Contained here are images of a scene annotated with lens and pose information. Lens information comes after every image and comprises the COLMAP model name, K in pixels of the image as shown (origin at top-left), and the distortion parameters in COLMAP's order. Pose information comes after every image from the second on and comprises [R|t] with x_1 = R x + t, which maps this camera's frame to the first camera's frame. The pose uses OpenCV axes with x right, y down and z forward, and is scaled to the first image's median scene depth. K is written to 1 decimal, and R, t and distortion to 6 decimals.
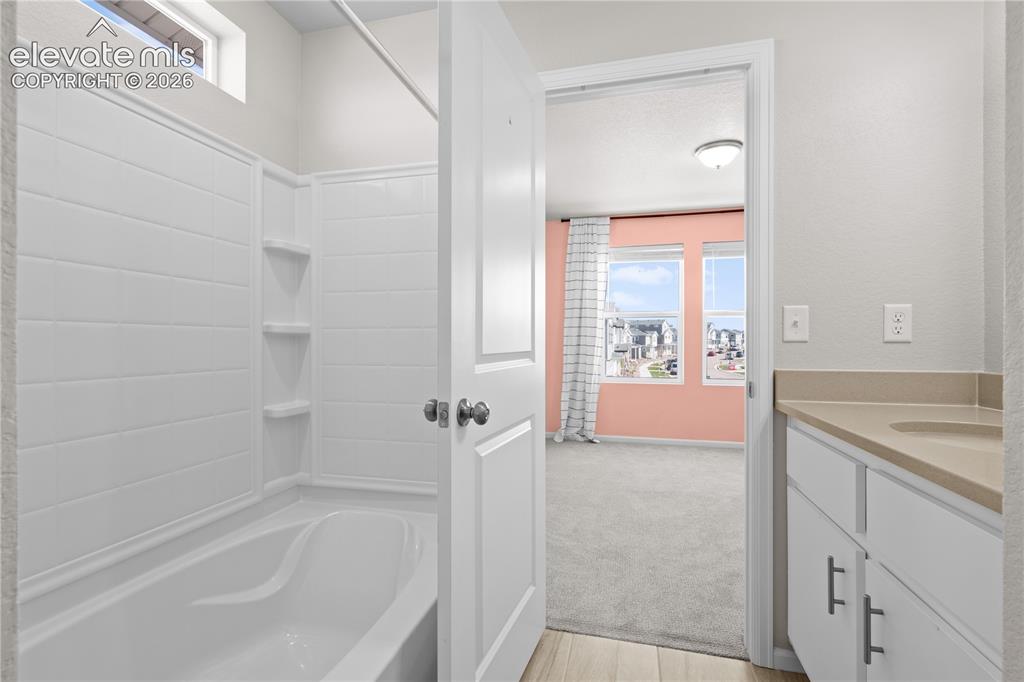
lens RADIAL K [[464.4, 0, 514.0], [0, 464.4, 341.7], [0, 0, 1]] dist [0.000164, 0.000049]
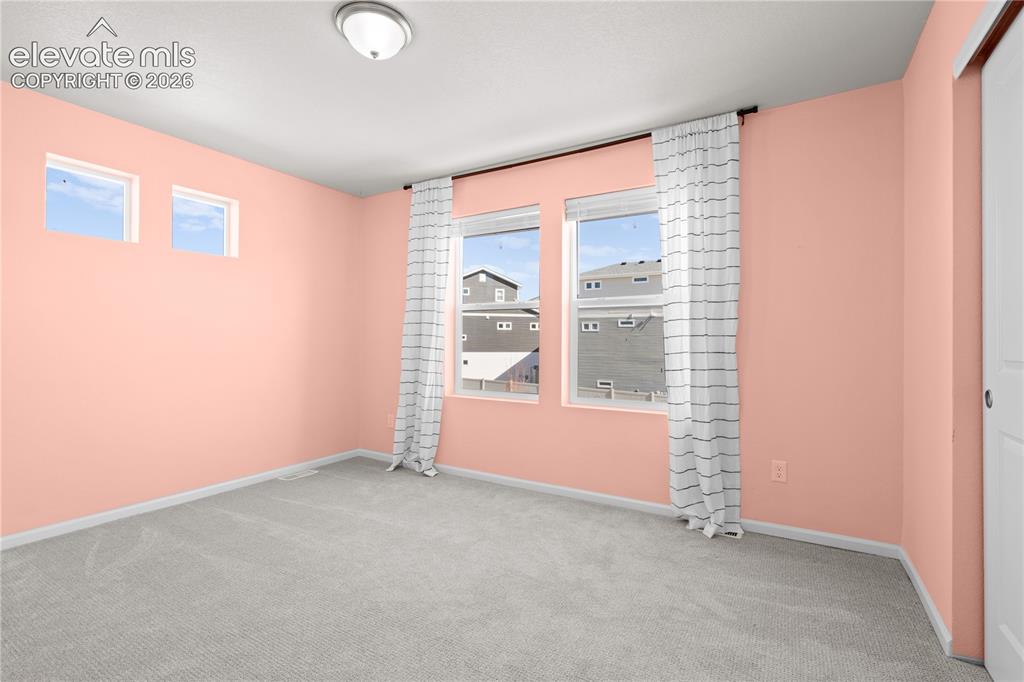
lens RADIAL K [[464.4, 0, 512.0], [0, 464.4, 341.1], [0, 0, 1]] dist [0.000164, 0.000049]
pose [[0.959533, 0.006142, -0.281529, 0.511799], [-0.007526, 0.999964, -0.003833, 0.000020], [0.281496, 0.005797, 0.959545, 0.307384]]
